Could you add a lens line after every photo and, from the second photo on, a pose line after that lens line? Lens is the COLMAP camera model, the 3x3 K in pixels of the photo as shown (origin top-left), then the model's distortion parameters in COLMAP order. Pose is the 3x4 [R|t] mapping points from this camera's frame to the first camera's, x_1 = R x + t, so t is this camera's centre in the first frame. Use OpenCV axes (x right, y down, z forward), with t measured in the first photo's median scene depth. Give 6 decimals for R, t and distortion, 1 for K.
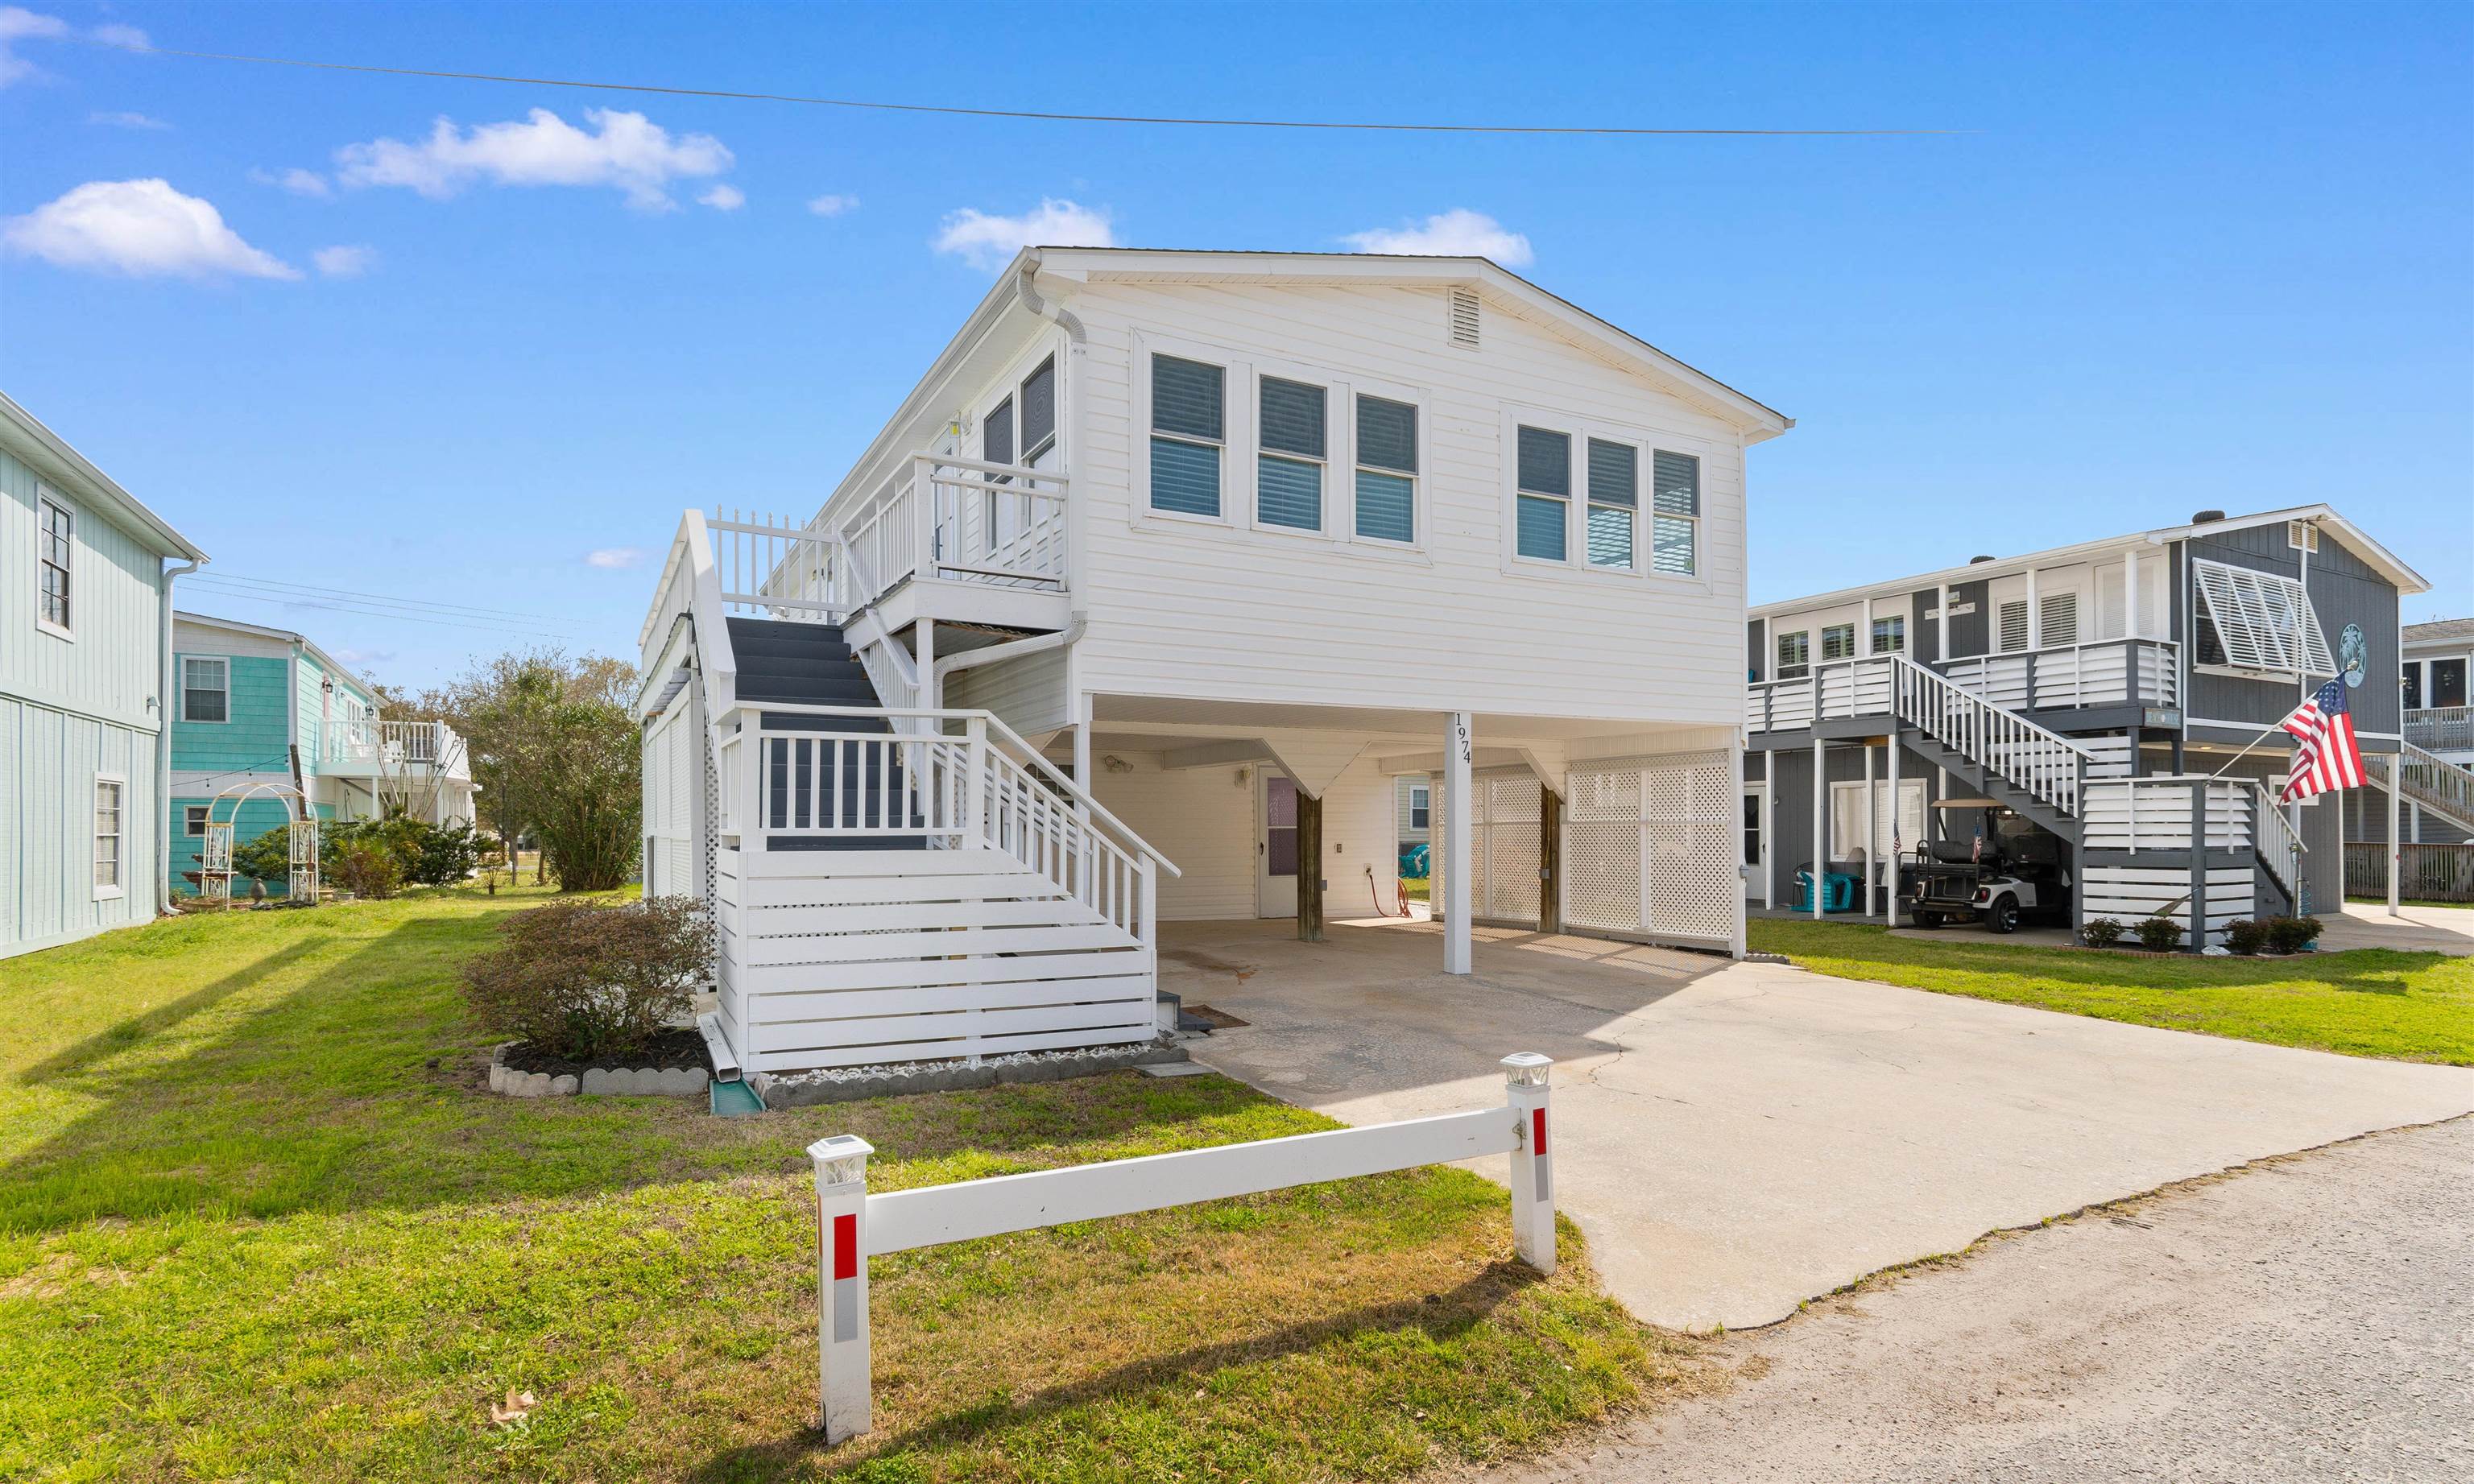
lens RADIAL K [[1222.3, 0, 1231.2], [0, 1222.3, 818.7], [0, 0, 1]] dist [0.016546, -0.021010]
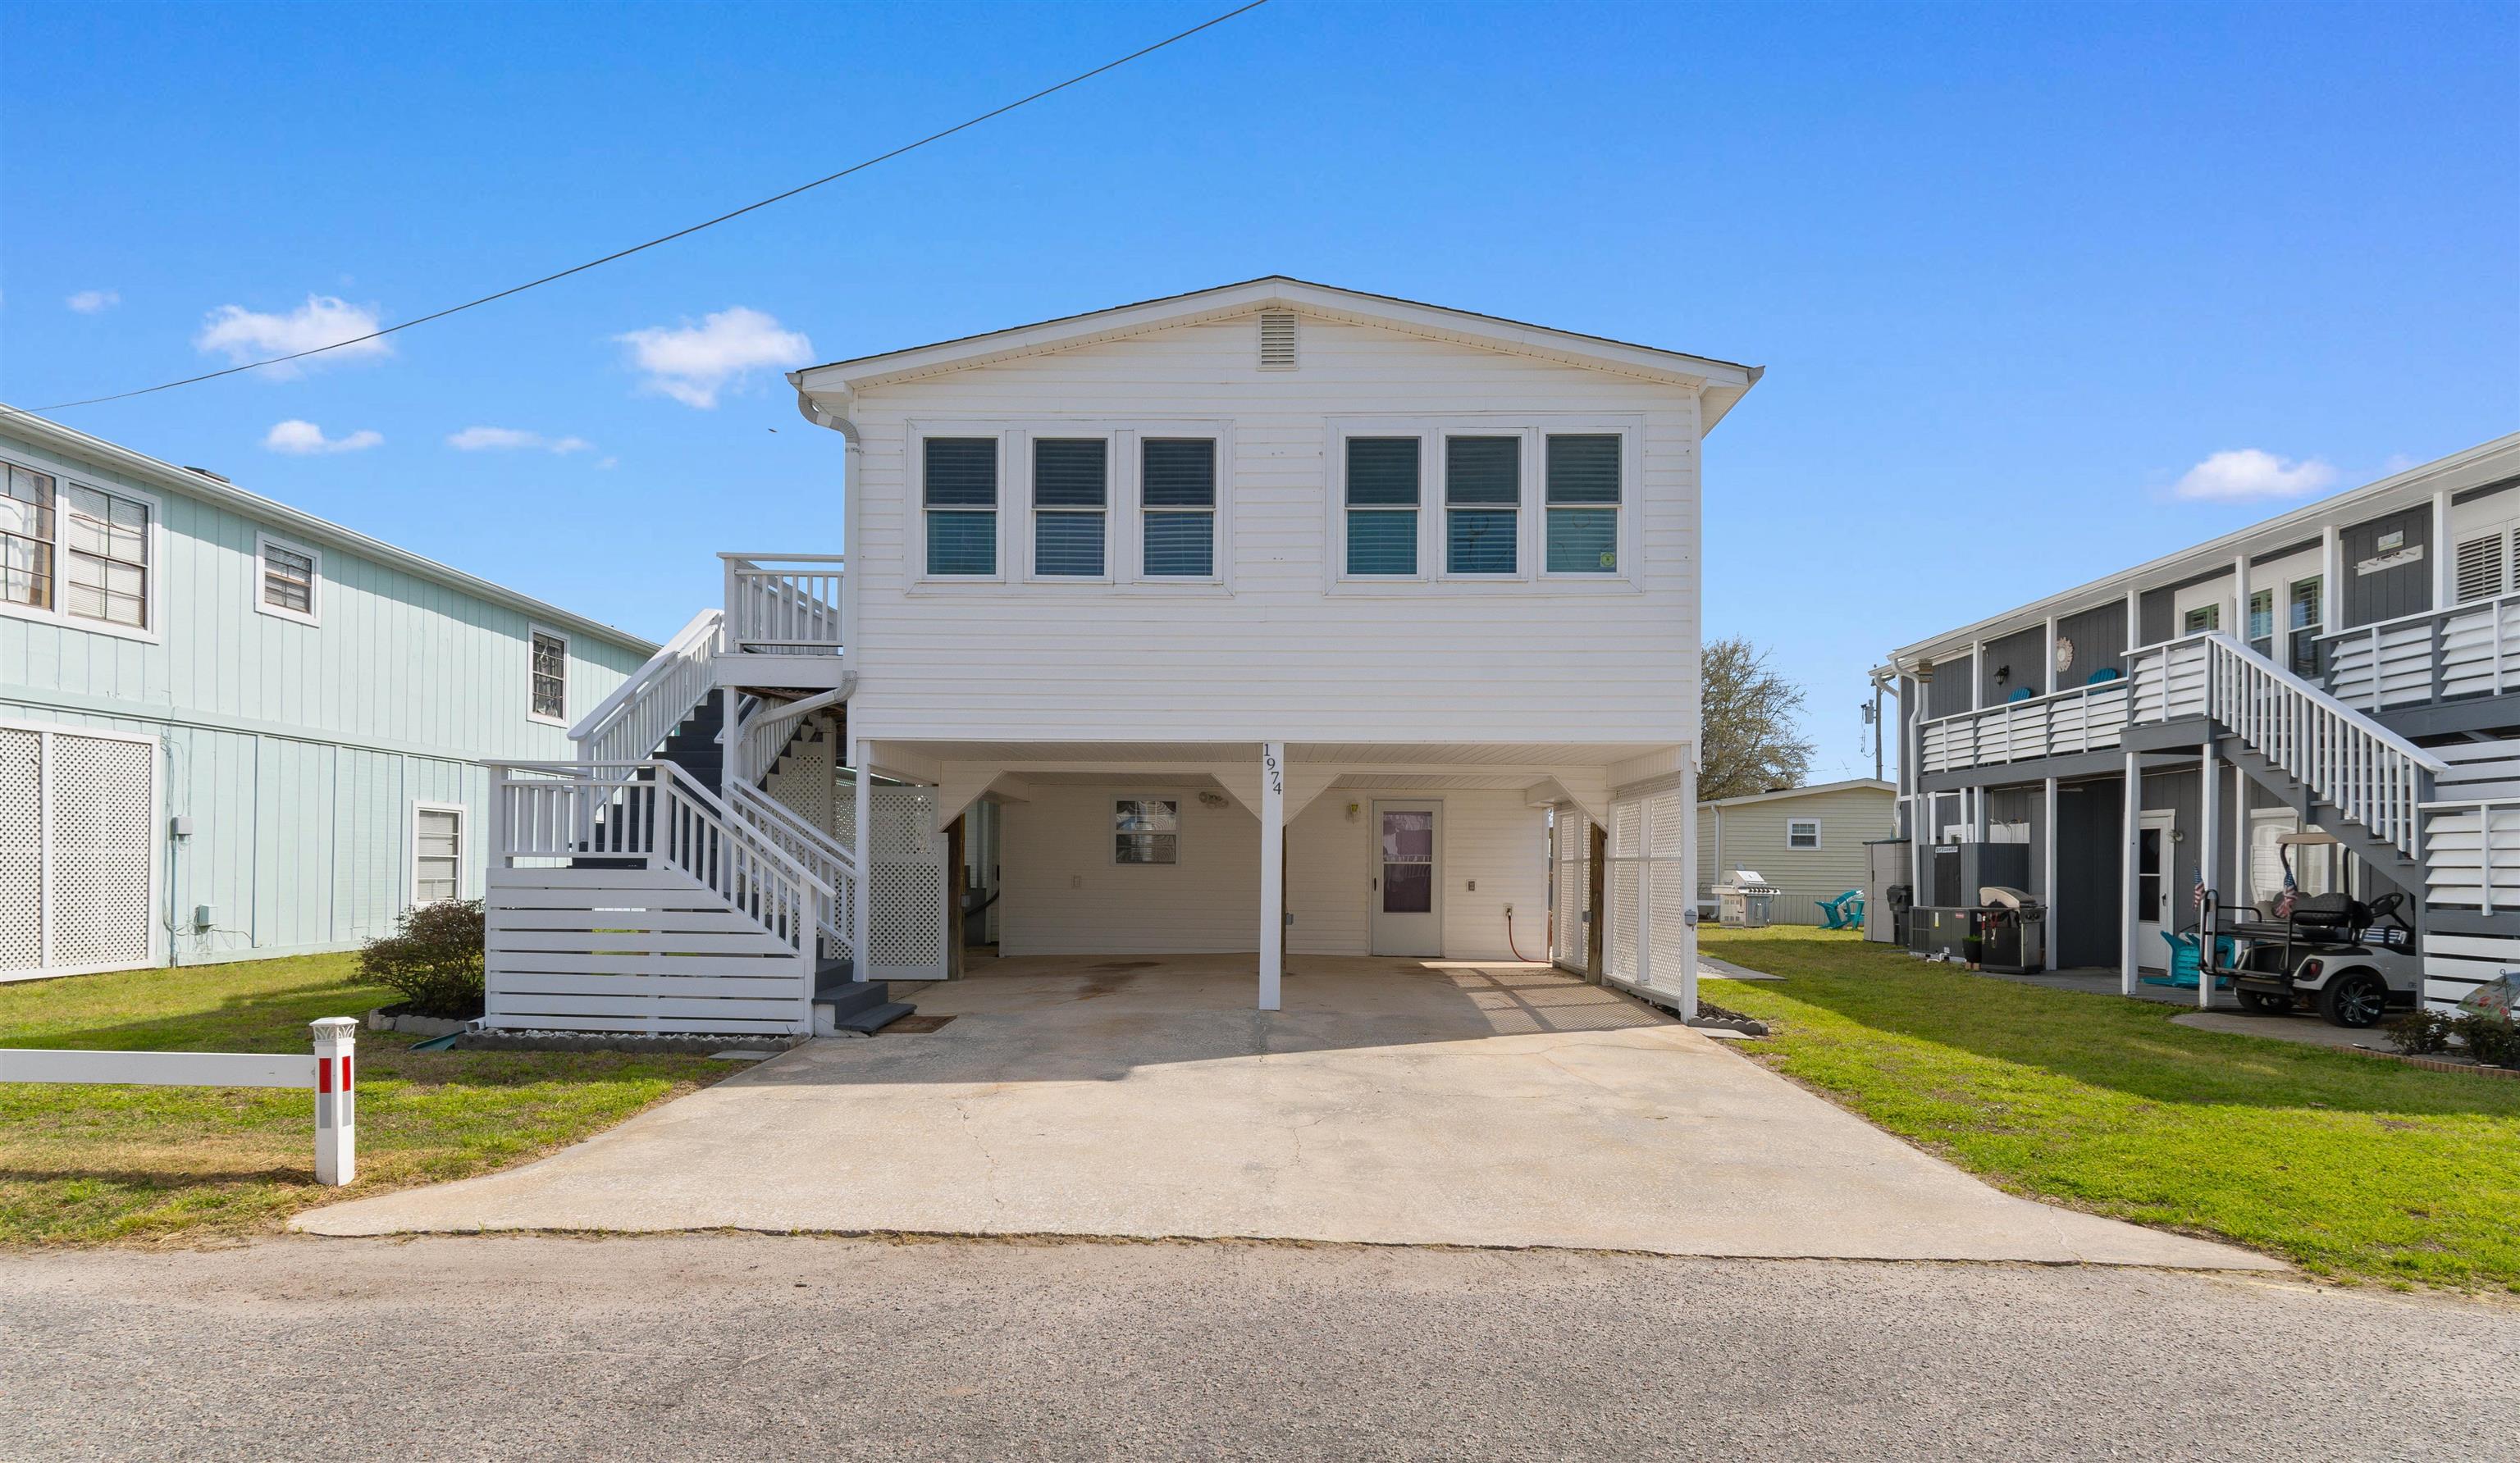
lens RADIAL K [[1257.4, 0, 1254.5], [0, 1257.4, 861.2], [0, 0, 1]] dist [0.002538, -0.000417]
pose [[0.868460, 0.009591, -0.495667, 0.674189], [-0.008649, 0.999954, 0.004196, 0.003939], [0.495684, 0.000643, 0.868502, 0.119475]]
